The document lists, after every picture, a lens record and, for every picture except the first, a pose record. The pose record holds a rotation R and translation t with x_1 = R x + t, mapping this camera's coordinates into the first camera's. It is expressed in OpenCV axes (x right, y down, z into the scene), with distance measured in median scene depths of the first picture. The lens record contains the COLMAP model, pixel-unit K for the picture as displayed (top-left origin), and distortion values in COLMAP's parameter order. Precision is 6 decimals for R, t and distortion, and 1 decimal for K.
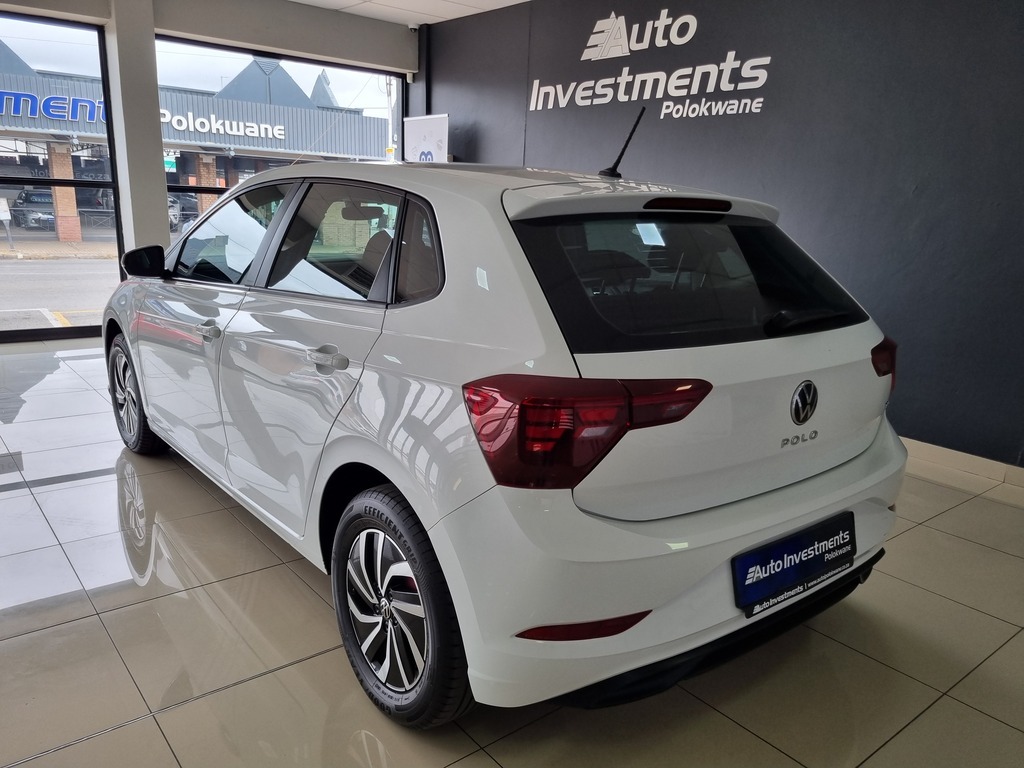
lens RADIAL K [[770.8, 0, 512.0], [0, 770.8, 384.0], [0, 0, 1]] dist [0.081049, -0.058443]
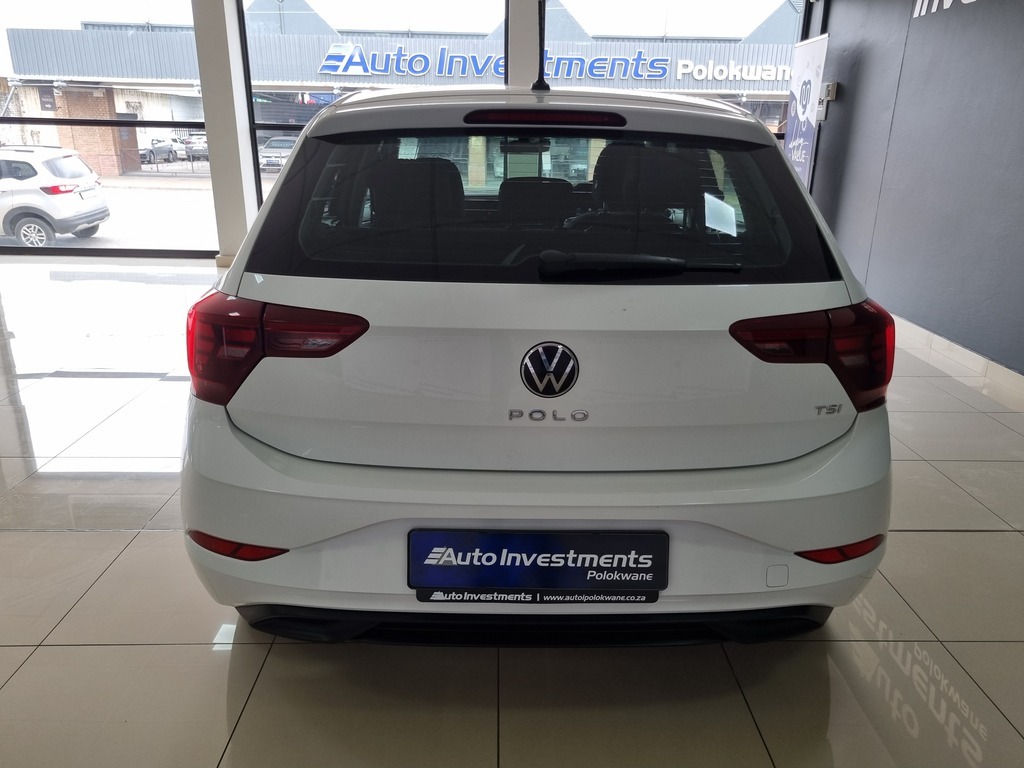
lens RADIAL K [[775.0, 0, 512.0], [0, 775.0, 384.0], [0, 0, 1]] dist [0.059343, -0.064496]
pose [[0.789095, 0.164341, -0.591879, 0.241042], [-0.127957, 0.986387, 0.103287, -0.011289], [0.600796, -0.005768, 0.799382, 0.104966]]
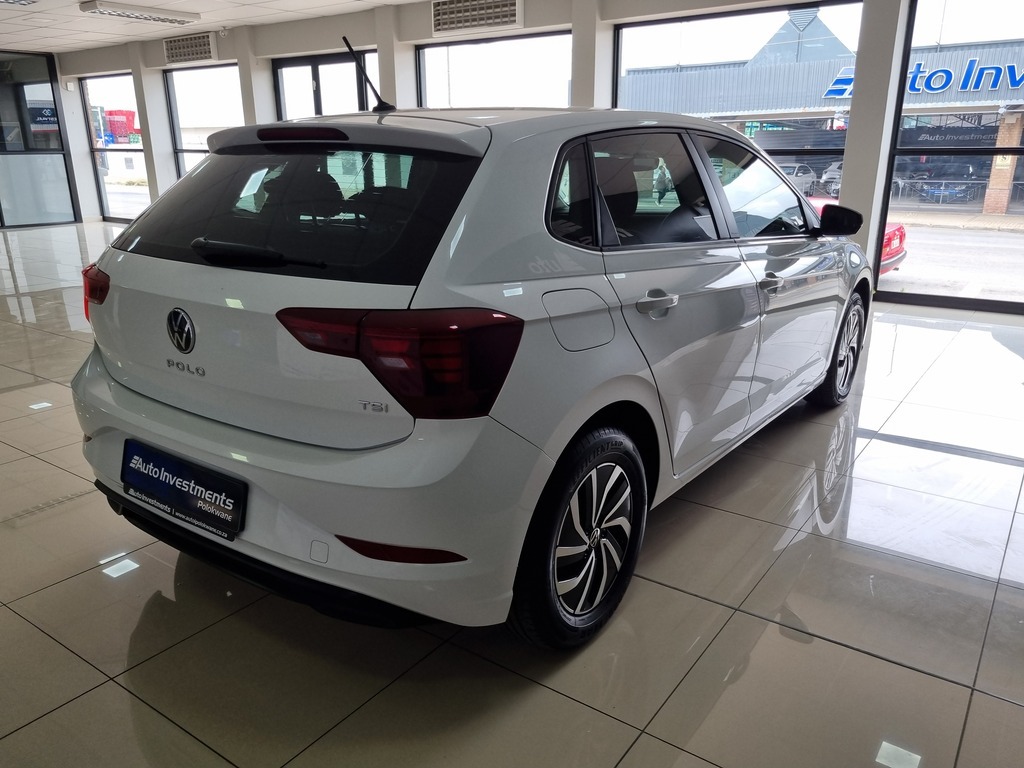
lens RADIAL K [[759.1, 0, 526.7], [0, 759.1, 372.5], [0, 0, 1]] dist [0.072769, -0.051659]
pose [[0.268434, 0.226639, -0.936257, 0.422281], [-0.212736, 0.961879, 0.171848, -0.055352], [0.939514, 0.153046, 0.306415, 0.333628]]
